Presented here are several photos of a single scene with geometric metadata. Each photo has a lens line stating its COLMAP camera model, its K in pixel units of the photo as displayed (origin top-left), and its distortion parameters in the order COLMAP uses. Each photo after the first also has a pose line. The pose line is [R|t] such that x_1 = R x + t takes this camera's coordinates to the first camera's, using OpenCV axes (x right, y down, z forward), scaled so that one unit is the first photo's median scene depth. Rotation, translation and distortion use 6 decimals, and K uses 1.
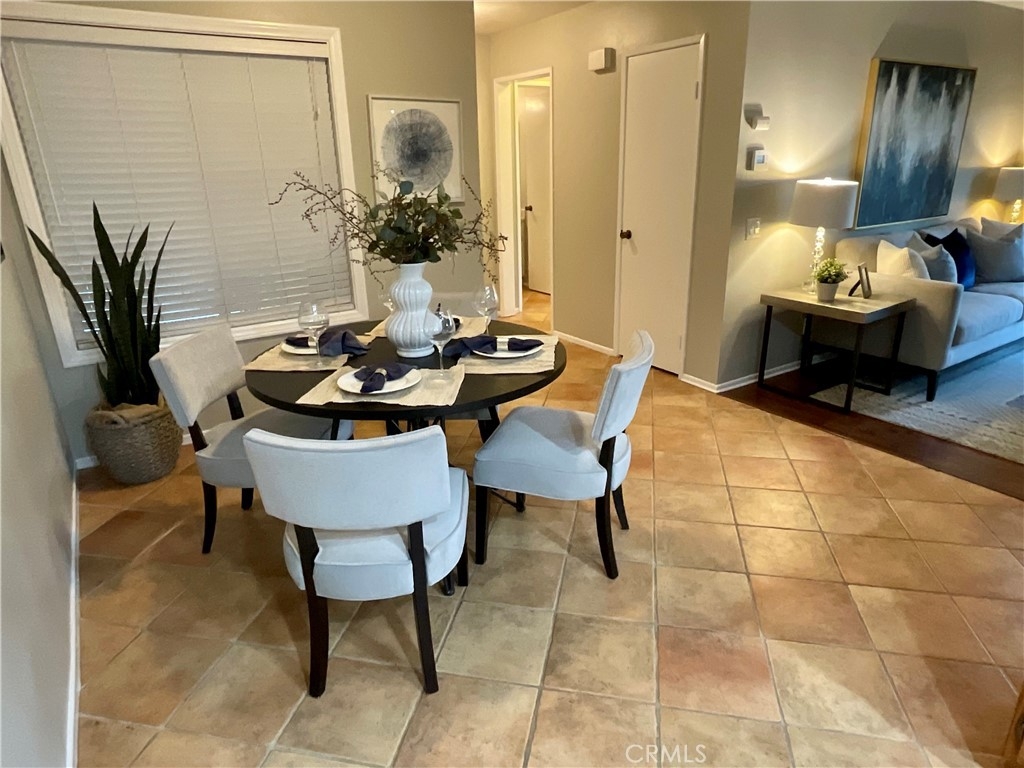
lens RADIAL K [[631.0, 0, 512.0], [0, 631.0, 384.0], [0, 0, 1]] dist [0.001470, 0.000337]
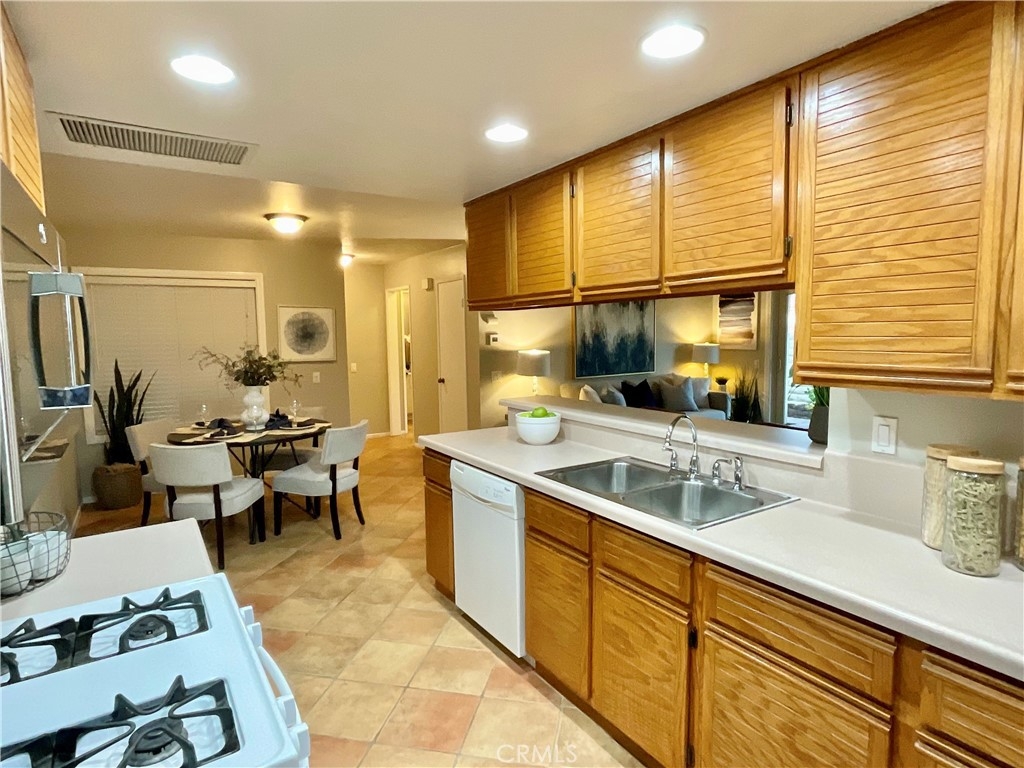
lens RADIAL K [[569.6, 0, 512.0], [0, 569.6, 384.0], [0, 0, 1]] dist [-0.003158, -0.000094]
pose [[0.999957, 0.007240, 0.005746, 0.454074], [-0.005618, 0.969706, -0.244211, 0.173825], [-0.007340, 0.244168, 0.969705, -0.576889]]
